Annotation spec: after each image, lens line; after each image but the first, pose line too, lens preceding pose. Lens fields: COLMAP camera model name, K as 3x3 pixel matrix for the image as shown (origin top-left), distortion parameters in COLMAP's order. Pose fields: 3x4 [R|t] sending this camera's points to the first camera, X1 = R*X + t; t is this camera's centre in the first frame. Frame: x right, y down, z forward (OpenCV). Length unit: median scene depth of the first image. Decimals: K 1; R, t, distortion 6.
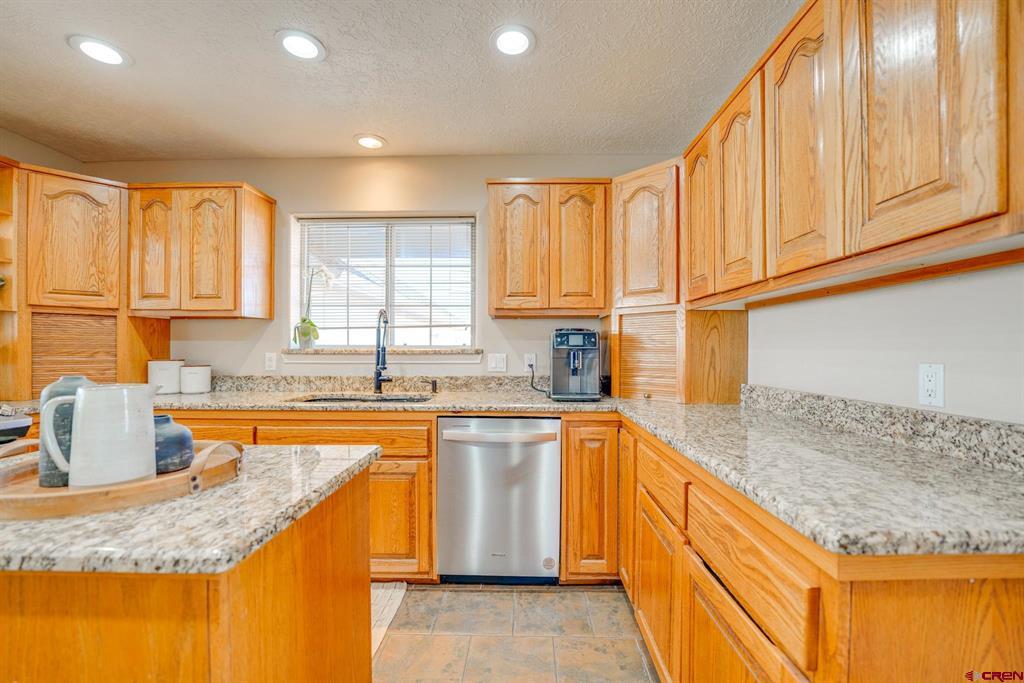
lens RADIAL K [[430.0, 0, 534.6], [0, 430.0, 350.2], [0, 0, 1]] dist [-0.025443, 0.000826]
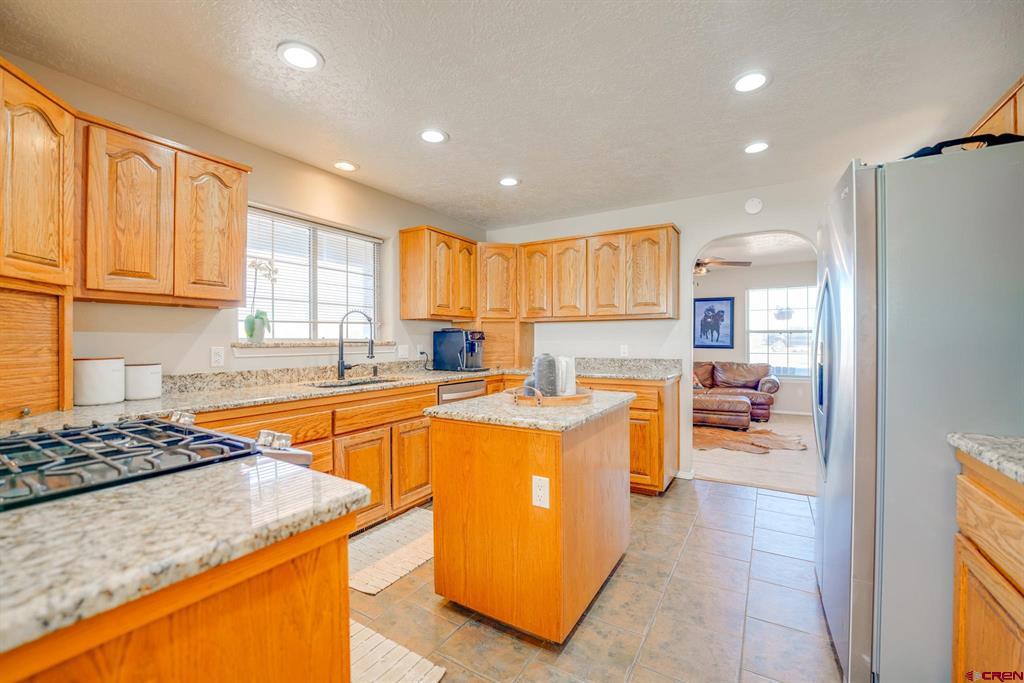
lens RADIAL K [[434.2, 0, 534.3], [0, 434.2, 343.6], [0, 0, 1]] dist [-0.026118, 0.003049]
pose [[0.466194, -0.009161, 0.884635, -1.264393], [0.008563, 0.999946, 0.005843, -0.000287], [-0.884641, 0.004851, 0.466247, -0.014277]]
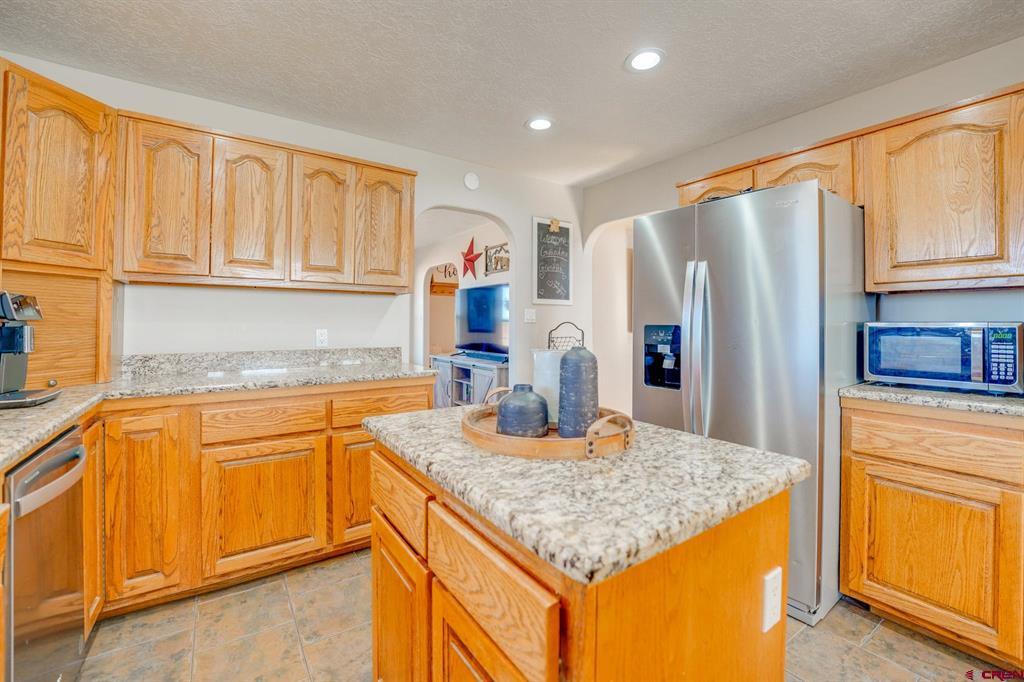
lens RADIAL K [[431.9, 0, 518.1], [0, 431.9, 319.4], [0, 0, 1]] dist [-0.027548, 0.002903]
pose [[-0.589463, 0.007299, 0.807763, -0.785759], [-0.004626, 0.999912, -0.012412, -0.000063], [-0.807782, -0.011053, -0.589377, 0.727426]]
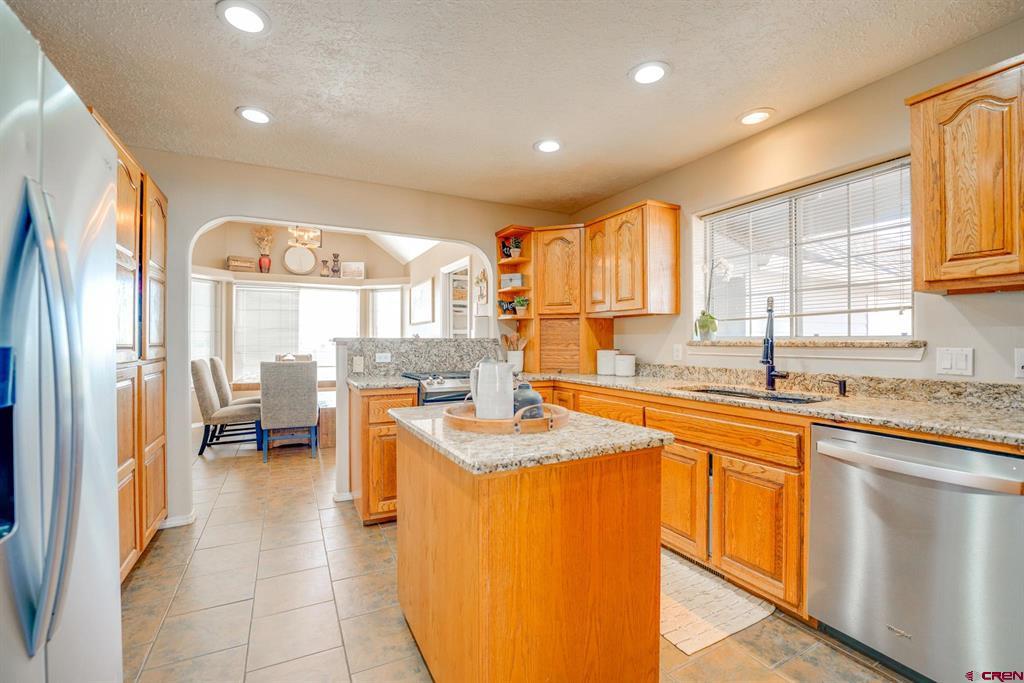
lens RADIAL K [[441.9, 0, 490.1], [0, 441.9, 342.0], [0, 0, 1]] dist [-0.023438, 0.000279]
pose [[0.433142, 0.000188, -0.901326, 0.229007], [0.000278, 1.000000, 0.000342, -0.000998], [0.901326, -0.000399, 0.433141, 0.075363]]
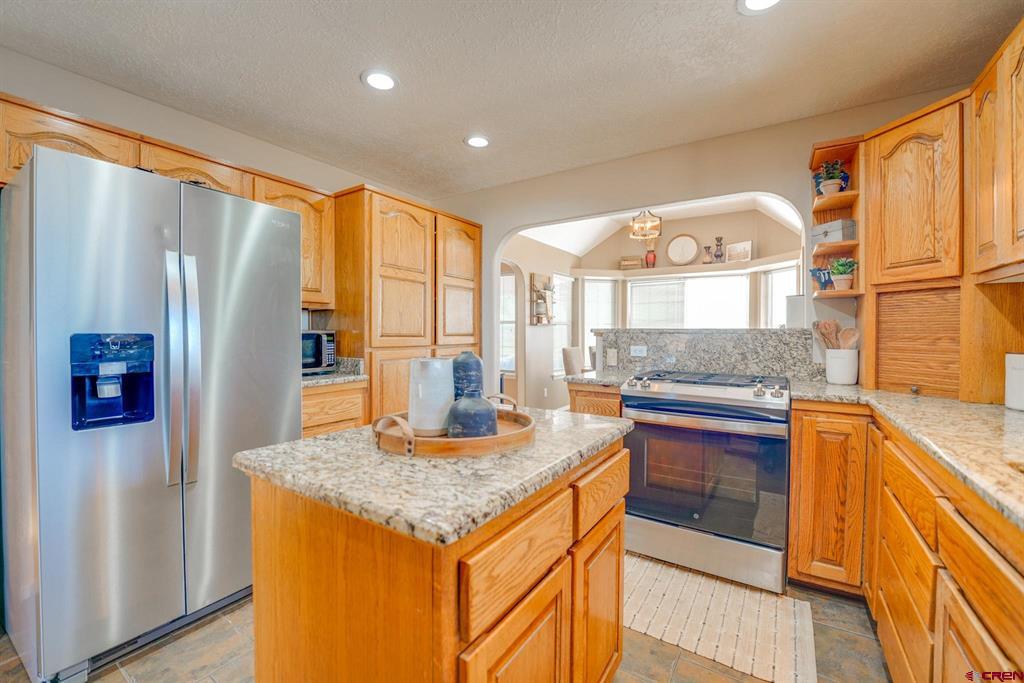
lens RADIAL K [[418.8, 0, 503.7], [0, 418.8, 342.7], [0, 0, 1]] dist [-0.021454, 0.000378]
pose [[-0.562230, 0.018148, -0.826782, -0.008500], [-0.003818, 0.999692, 0.024540, -0.001633], [0.826972, 0.016954, -0.561987, 0.761673]]
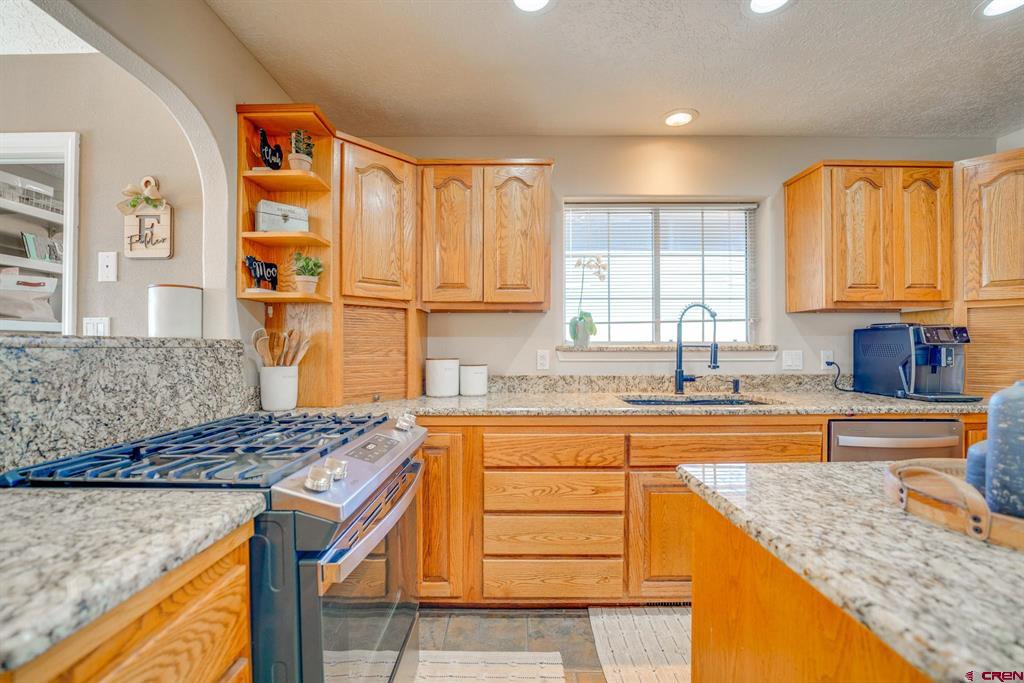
lens RADIAL K [[429.9, 0, 503.8], [0, 429.9, 342.4], [0, 0, 1]] dist [-0.022591, 0.000307]
pose [[0.999982, -0.002390, 0.005474, -0.809071], [0.002448, 0.999940, -0.010686, -0.000780], [-0.005449, 0.010699, 0.999928, 0.100258]]
